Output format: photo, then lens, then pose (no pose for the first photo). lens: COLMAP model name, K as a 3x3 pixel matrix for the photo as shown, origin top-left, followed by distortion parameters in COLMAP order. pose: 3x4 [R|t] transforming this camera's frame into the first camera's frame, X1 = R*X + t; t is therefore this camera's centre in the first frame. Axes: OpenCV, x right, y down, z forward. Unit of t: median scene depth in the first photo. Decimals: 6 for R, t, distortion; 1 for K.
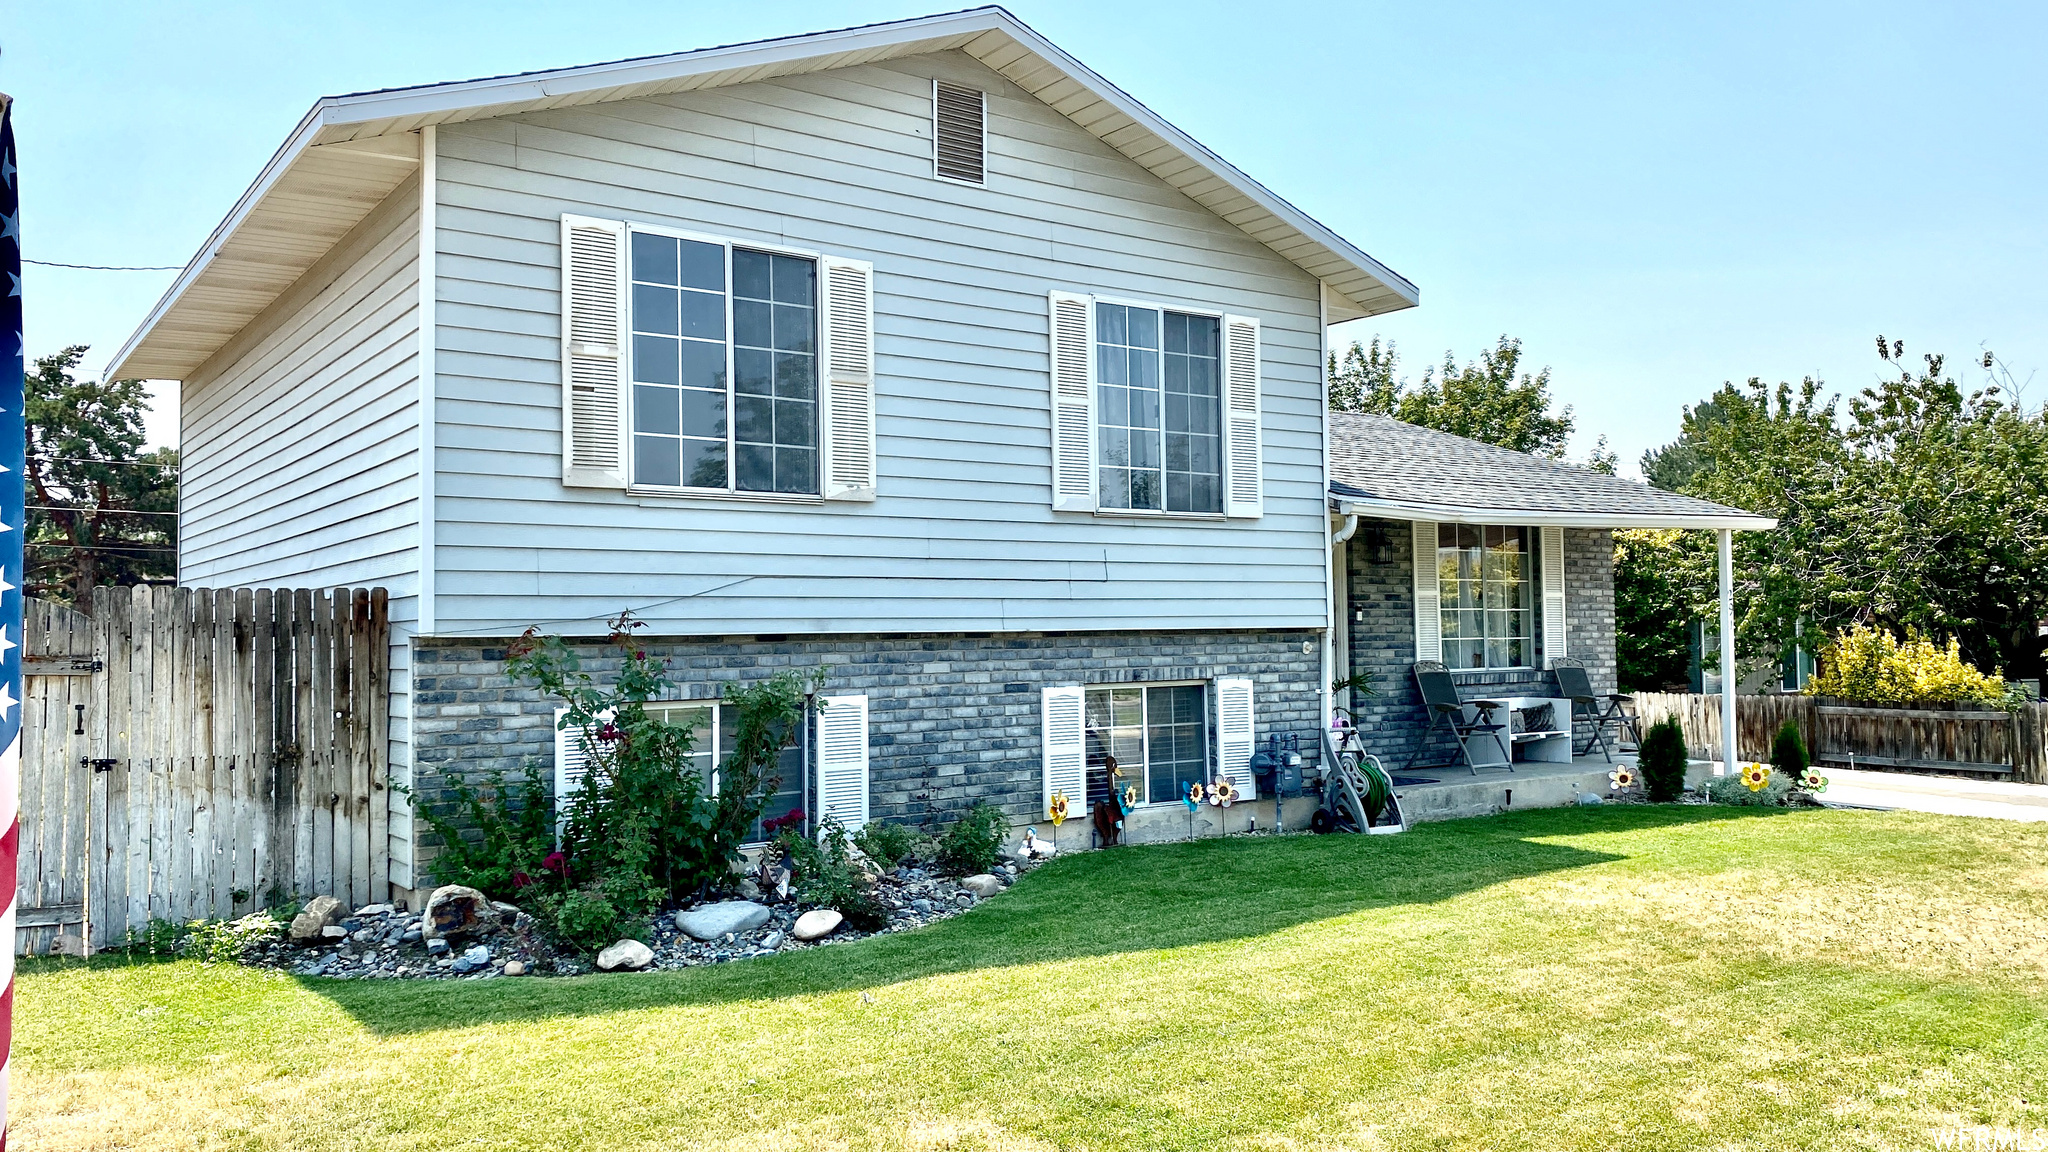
lens RADIAL K [[1562.7, 0, 1024.8], [0, 1562.7, 563.0], [0, 0, 1]] dist [0.162124, -0.469131]
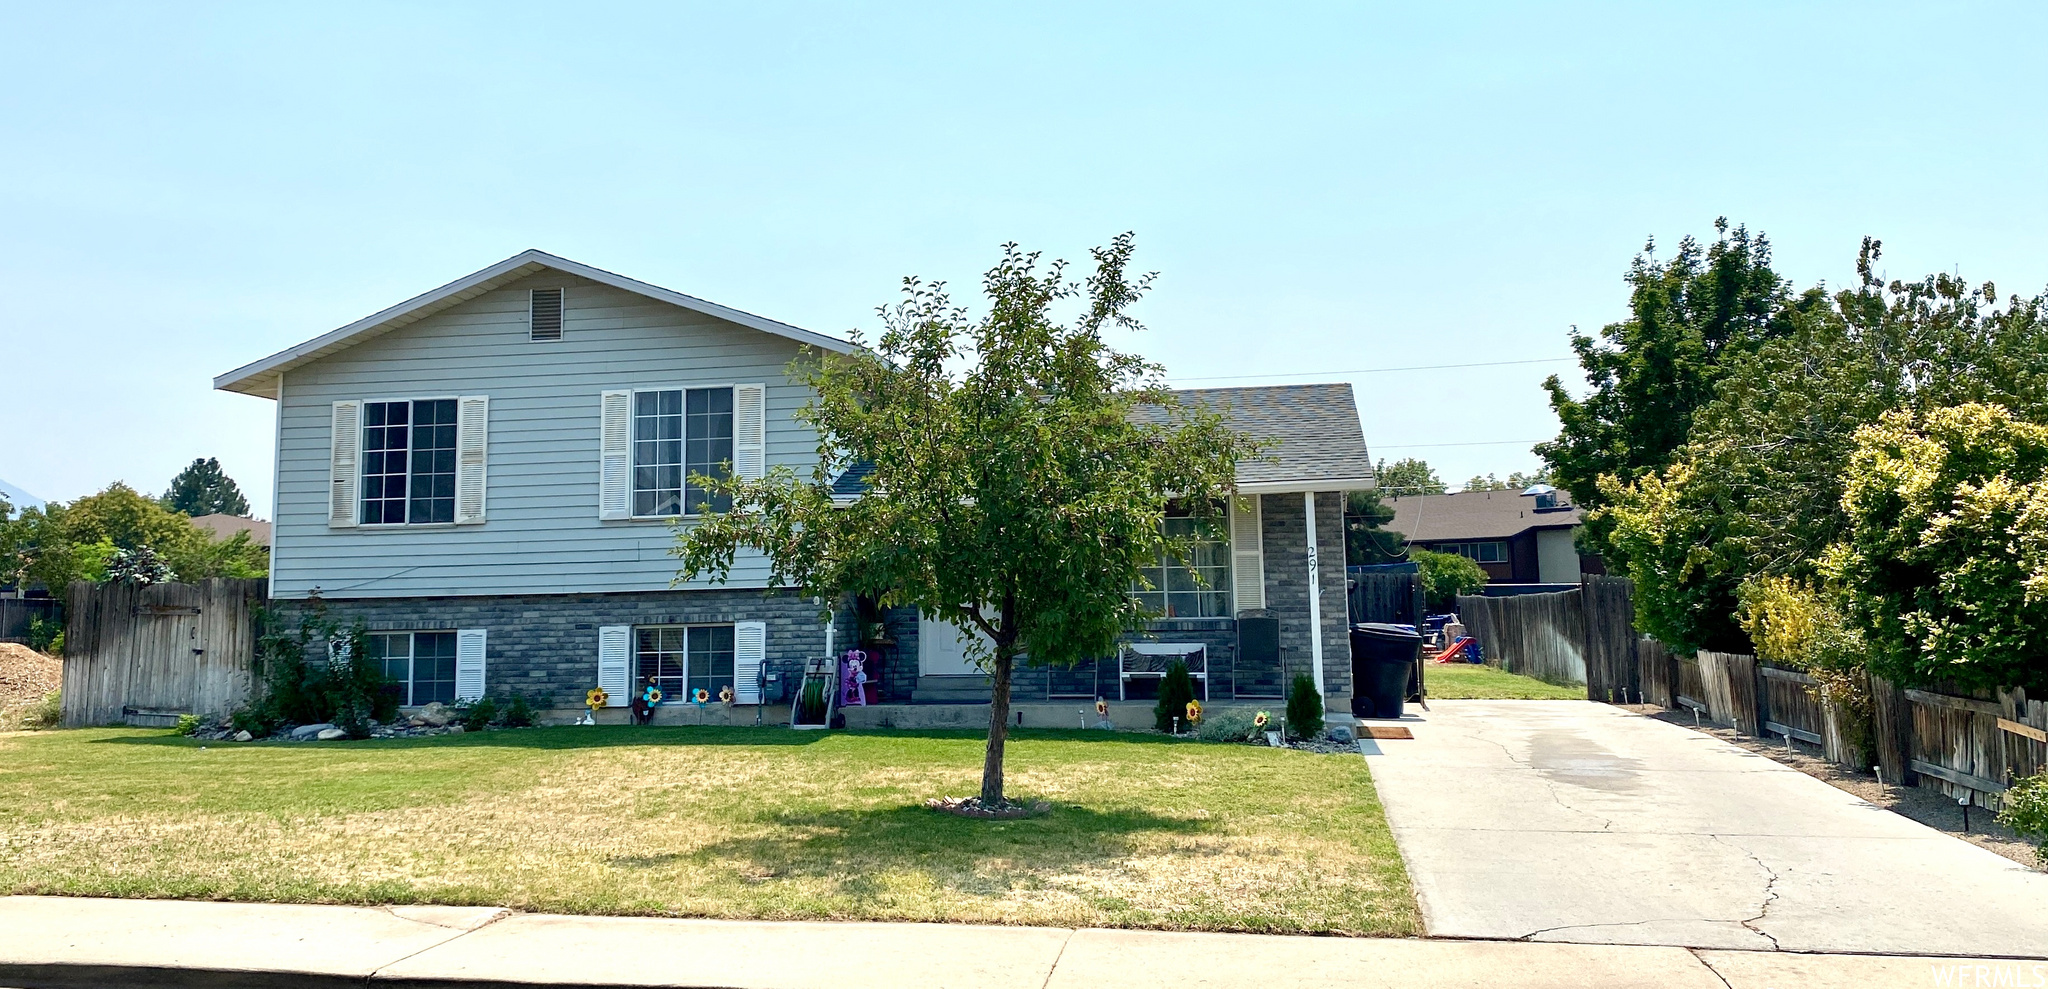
lens RADIAL K [[1716.0, 0, 973.0], [0, 1716.0, 338.3], [0, 0, 1]] dist [0.165511, -0.479399]
pose [[0.692233, -0.110690, -0.713135, 1.689472], [0.040417, 0.992563, -0.114828, 0.002177], [0.720542, 0.050665, 0.691558, -0.015984]]
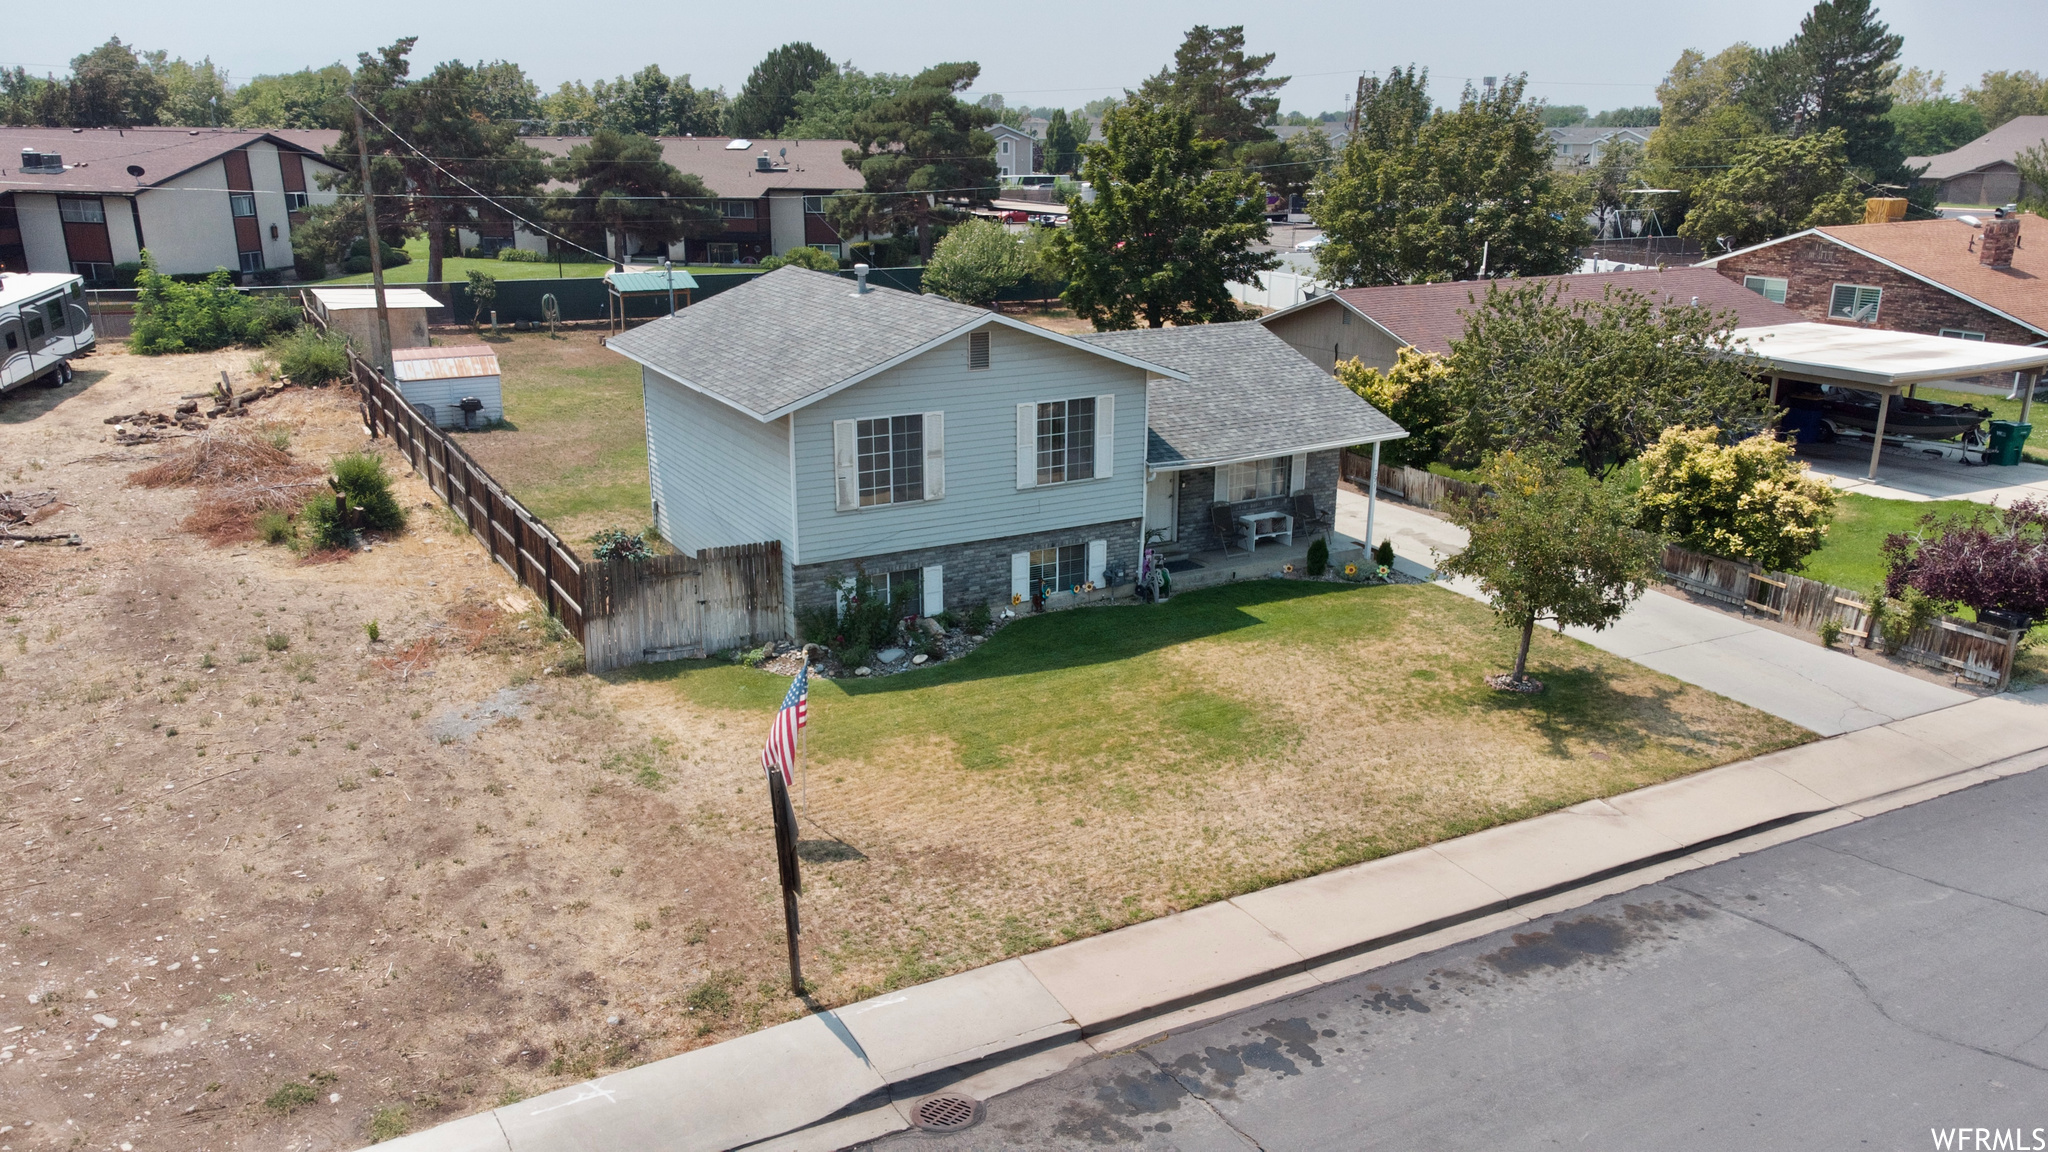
lens RADIAL K [[1514.9, 0, 1024.0], [0, 1514.9, 576.0], [0, 0, 1]] dist [0.051325, -0.001056]
pose [[0.993006, 0.049886, -0.107003, 0.307726], [-0.011619, 0.943235, 0.331922, -0.735854], [0.117488, -0.328358, 0.937218, -1.391407]]
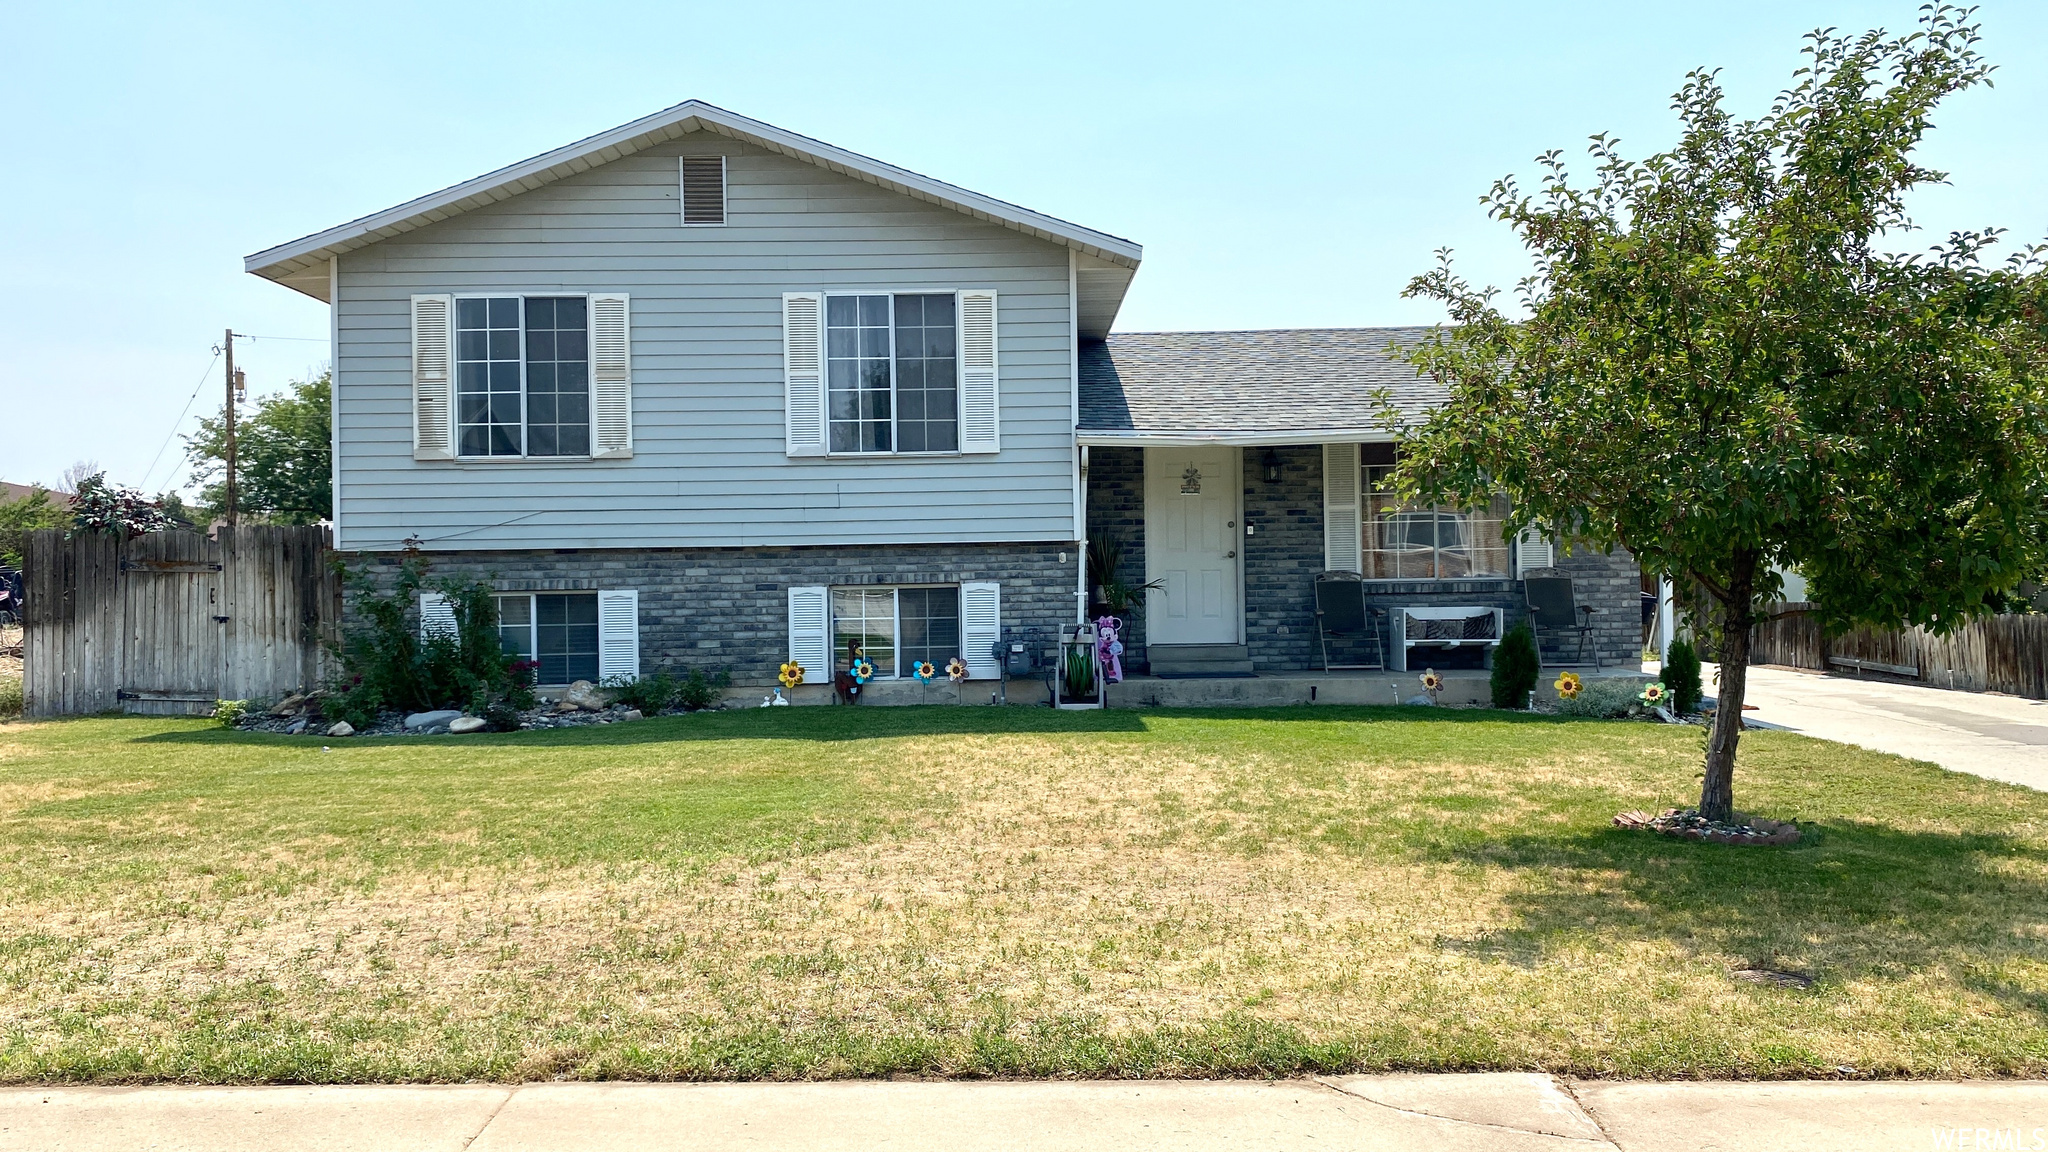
lens RADIAL K [[1562.7, 0, 1024.8], [0, 1562.7, 563.0], [0, 0, 1]] dist [0.162124, -0.469131]
pose [[0.819675, -0.003845, -0.572816, 0.984496], [0.031307, 0.998784, 0.038095, 0.013252], [0.571972, -0.049159, 0.818798, -0.000020]]
